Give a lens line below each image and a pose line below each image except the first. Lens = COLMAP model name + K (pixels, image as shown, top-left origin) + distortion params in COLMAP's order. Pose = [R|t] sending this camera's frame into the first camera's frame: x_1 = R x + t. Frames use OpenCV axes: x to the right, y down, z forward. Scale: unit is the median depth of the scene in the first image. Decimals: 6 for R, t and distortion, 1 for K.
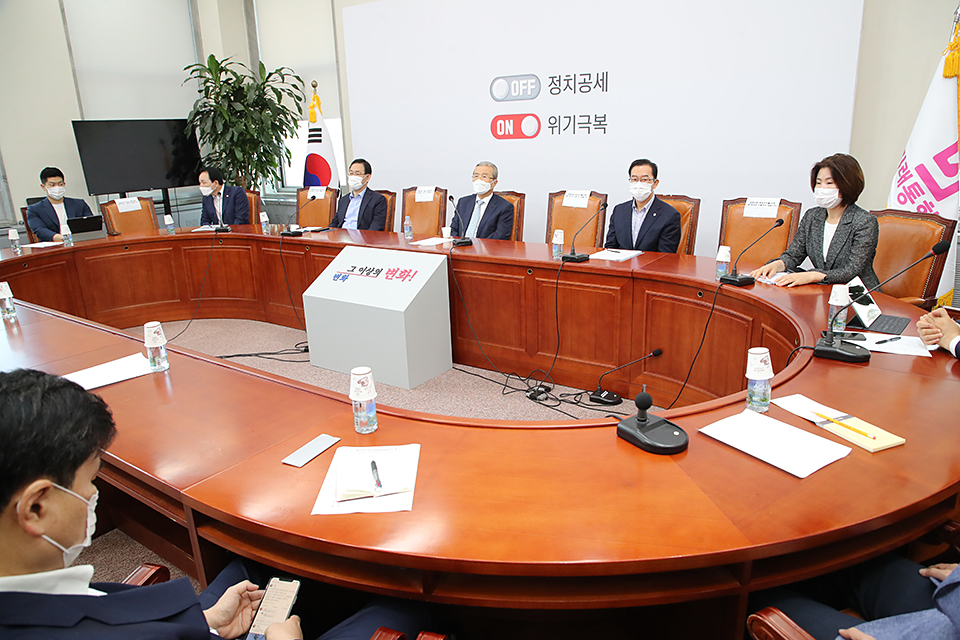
lens RADIAL K [[647.0, 0, 480.0], [0, 647.0, 320.0], [0, 0, 1]] dist [-0.076158, -0.000405]
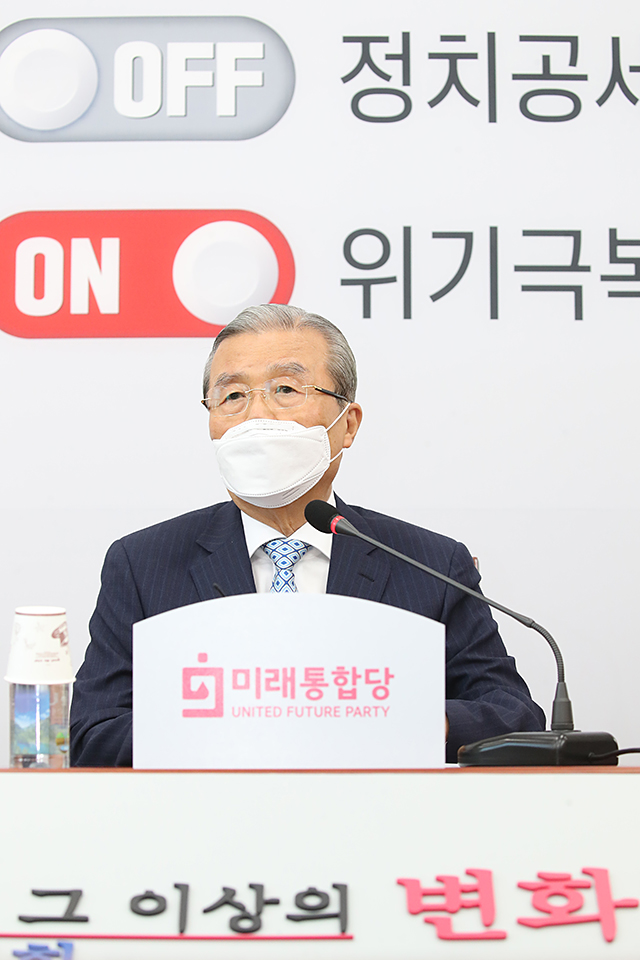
lens RADIAL K [[2846.7, 0, 320.0], [0, 2846.7, 480.0], [0, 0, 1]] dist [-0.277462, -1.693077]
pose [[0.820399, 0.075947, 0.566725, -0.380420], [0.134983, 0.937402, -0.321024, 0.023625], [-0.555630, 0.339866, 0.758793, 0.397906]]
